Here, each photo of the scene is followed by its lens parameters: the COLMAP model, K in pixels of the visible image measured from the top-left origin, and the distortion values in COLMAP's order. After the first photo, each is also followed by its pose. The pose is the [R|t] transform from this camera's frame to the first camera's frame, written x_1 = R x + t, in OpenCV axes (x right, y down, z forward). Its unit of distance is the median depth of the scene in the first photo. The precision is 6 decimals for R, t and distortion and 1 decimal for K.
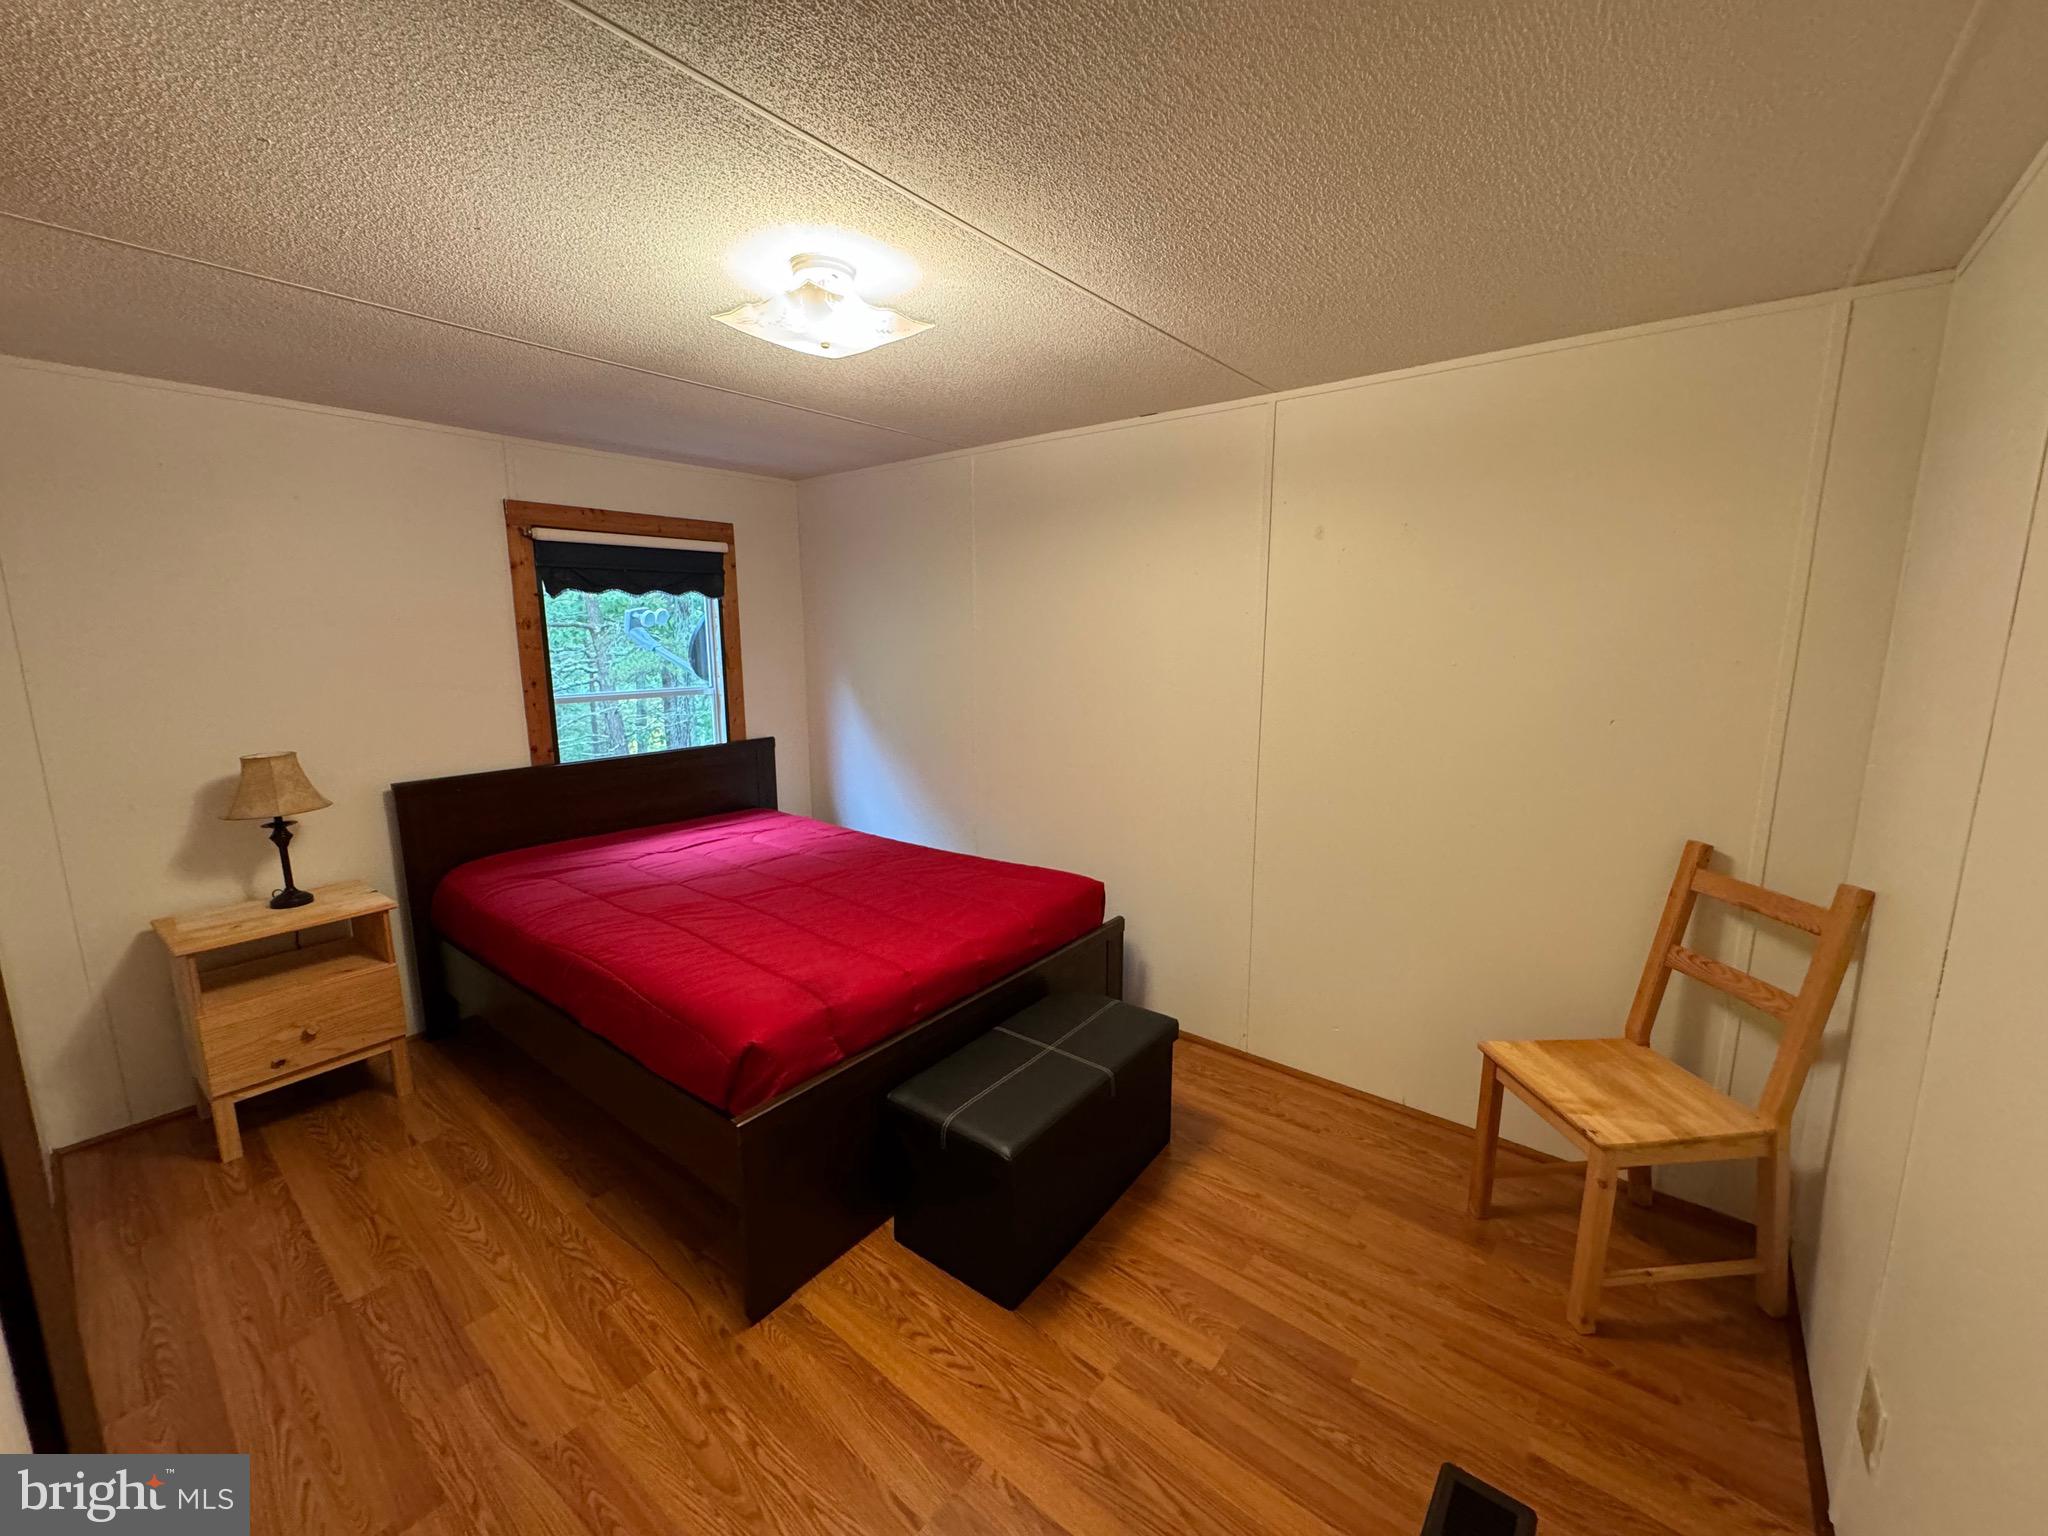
lens RADIAL K [[817.1, 0, 1024.7], [0, 817.1, 764.3], [0, 0, 1]] dist [-0.001482, -0.000547]
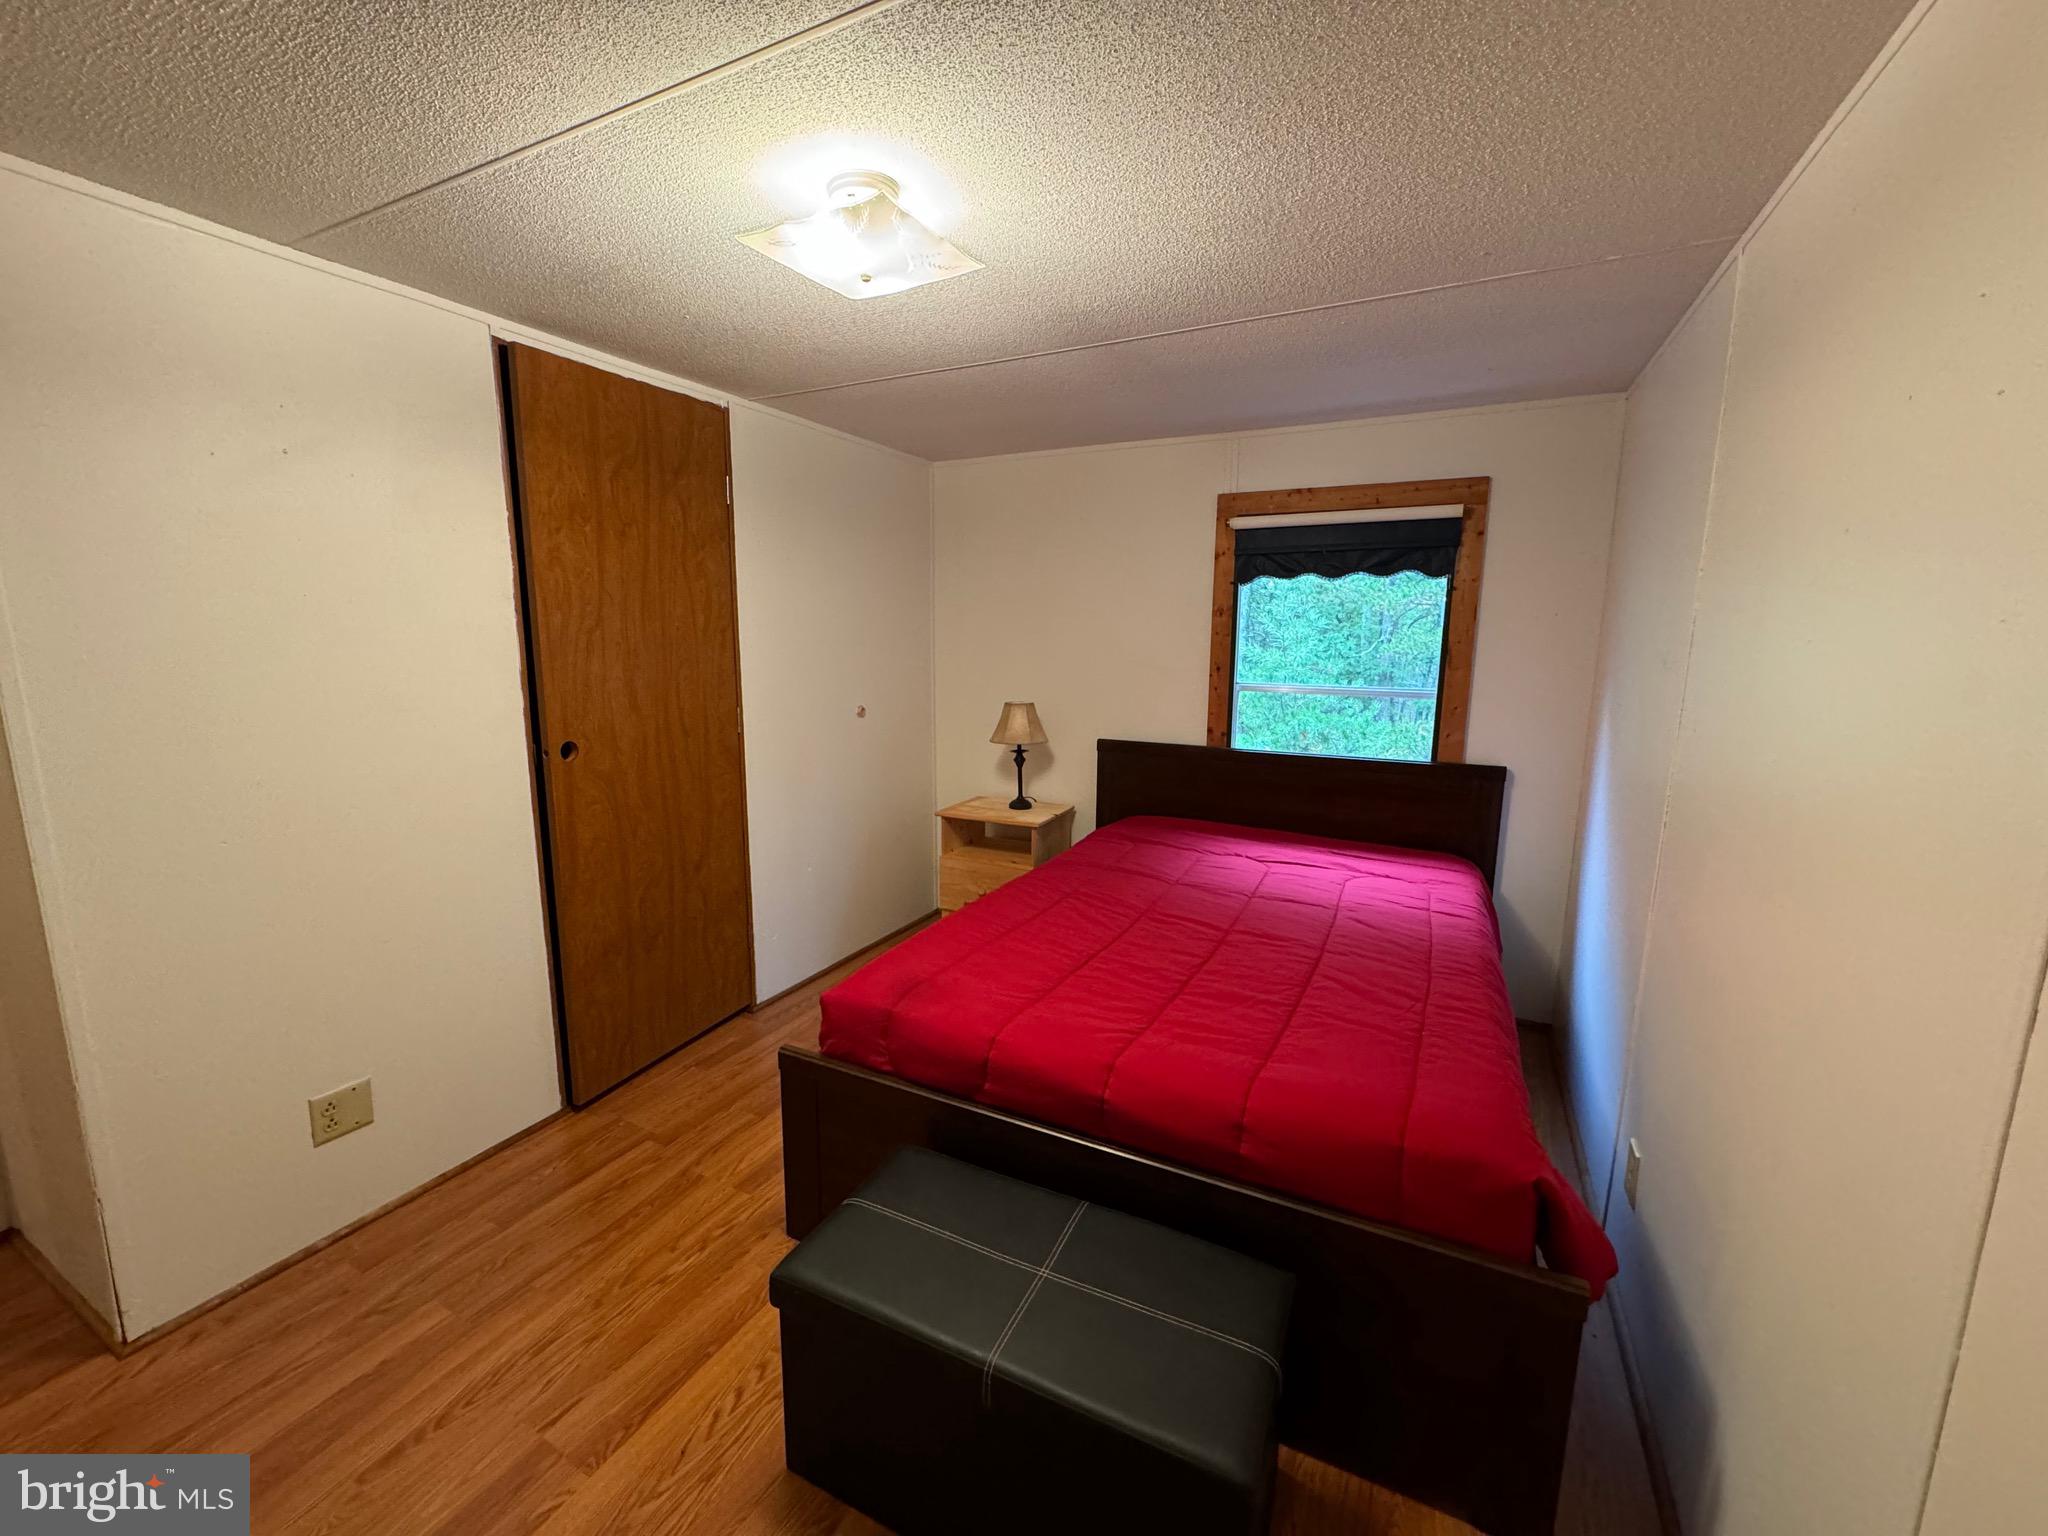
lens RADIAL K [[817.1, 0, 1024.8], [0, 817.1, 768.4], [0, 0, 1]] dist [-0.001482, -0.000547]
pose [[0.197540, 0.167649, -0.965853, 0.399396], [-0.169921, 0.976209, 0.134694, -0.075718], [0.965456, 0.137512, 0.221327, 0.567046]]
